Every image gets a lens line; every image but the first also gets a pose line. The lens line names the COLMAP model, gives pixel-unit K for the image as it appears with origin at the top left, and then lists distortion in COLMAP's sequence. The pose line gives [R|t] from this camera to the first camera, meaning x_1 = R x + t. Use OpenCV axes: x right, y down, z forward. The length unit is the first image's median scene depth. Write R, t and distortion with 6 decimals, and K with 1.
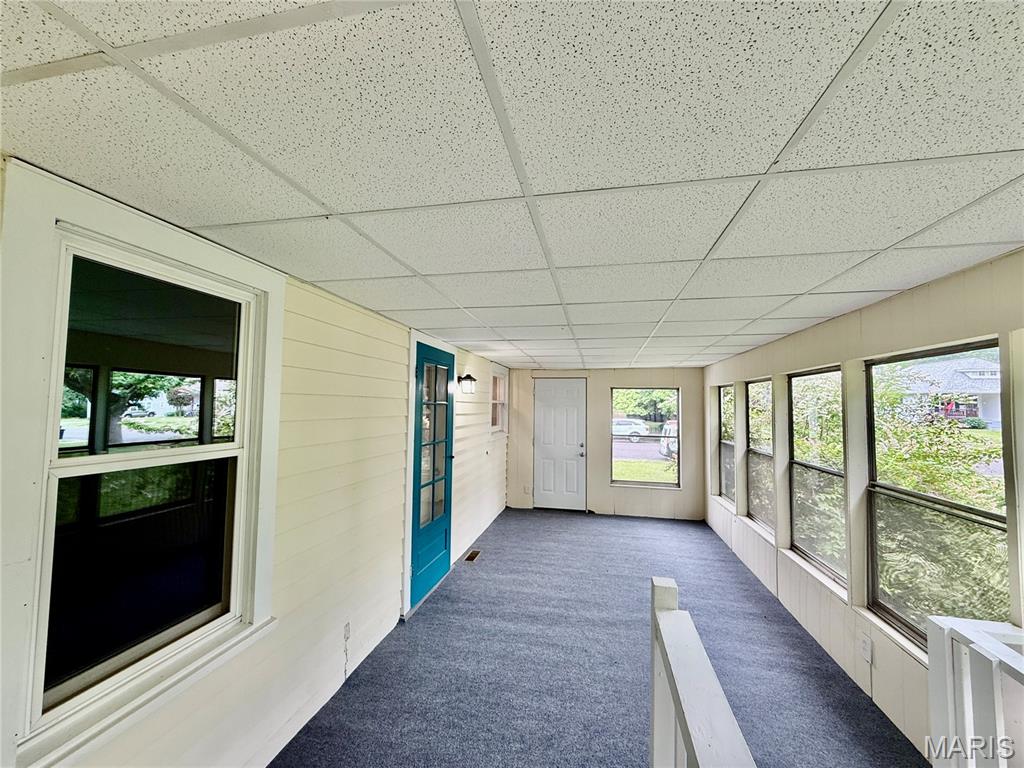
lens RADIAL K [[409.3, 0, 509.4], [0, 409.3, 385.0], [0, 0, 1]] dist [0.007459, -0.000297]
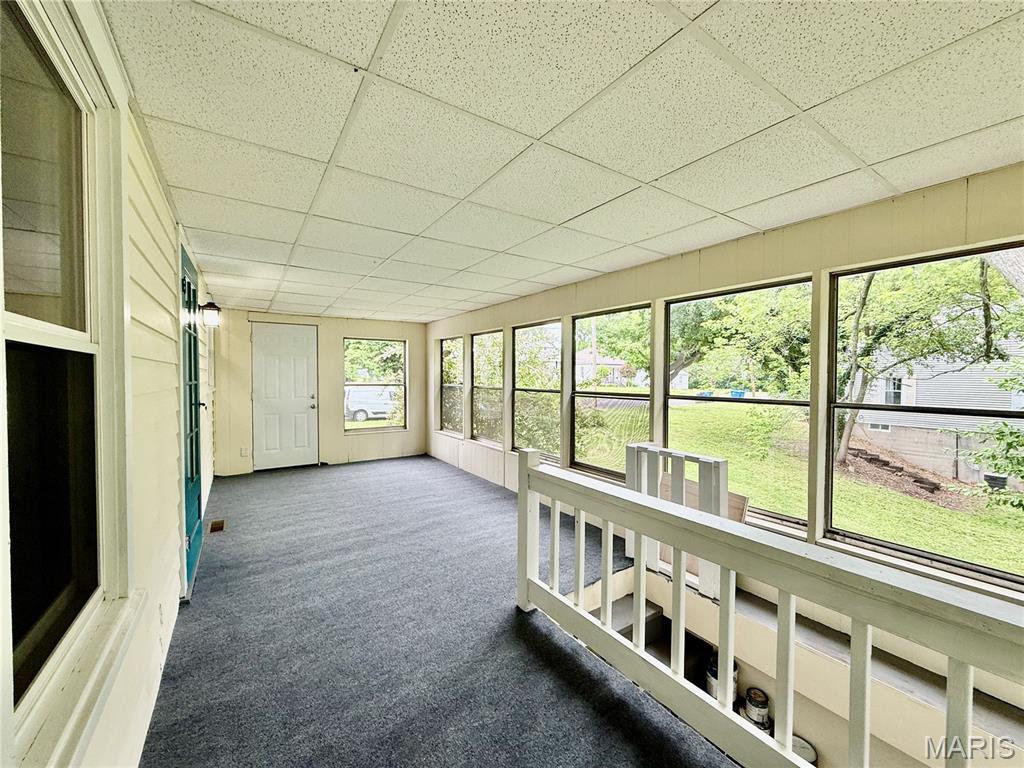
lens RADIAL K [[409.3, 0, 506.2], [0, 409.3, 383.2], [0, 0, 1]] dist [0.007459, -0.000297]
pose [[0.704199, -0.024437, 0.709582, -0.265582], [-0.029672, 0.997521, 0.063800, 0.062735], [-0.709383, -0.065982, 0.701728, 0.030619]]
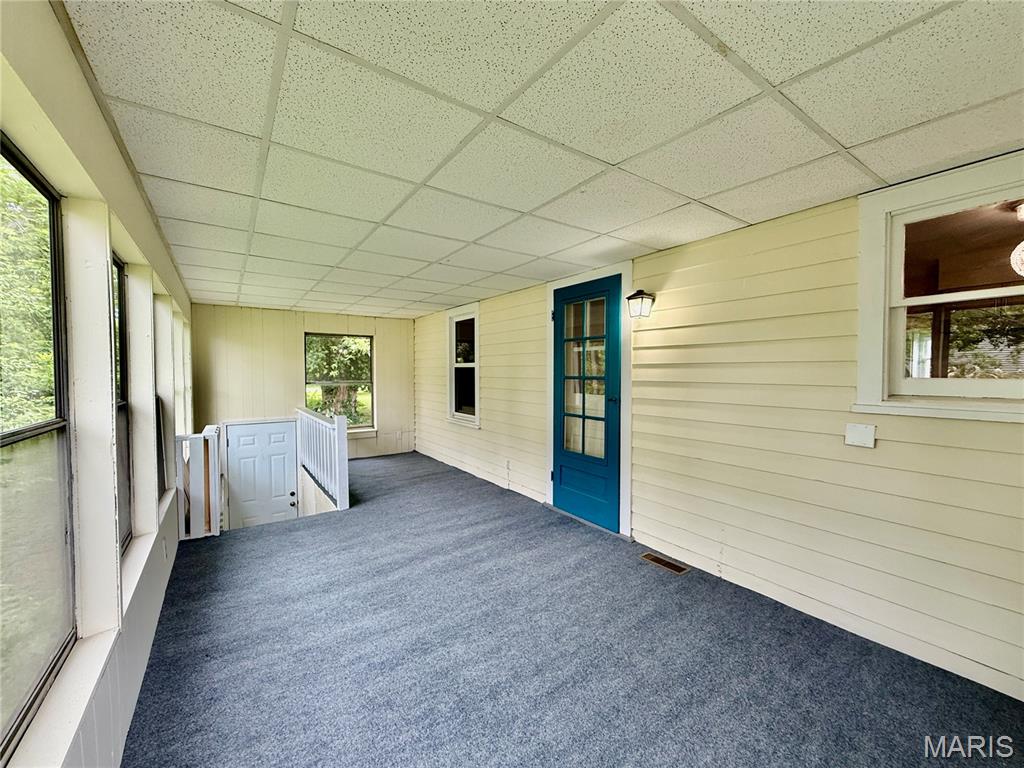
lens RADIAL K [[409.3, 0, 515.5], [0, 409.3, 383.9], [0, 0, 1]] dist [0.007459, -0.000297]
pose [[-0.672032, 0.012571, -0.740416, 0.566081], [0.031779, 0.999424, -0.011875, 0.135719], [0.739840, -0.031510, -0.672044, 1.308563]]
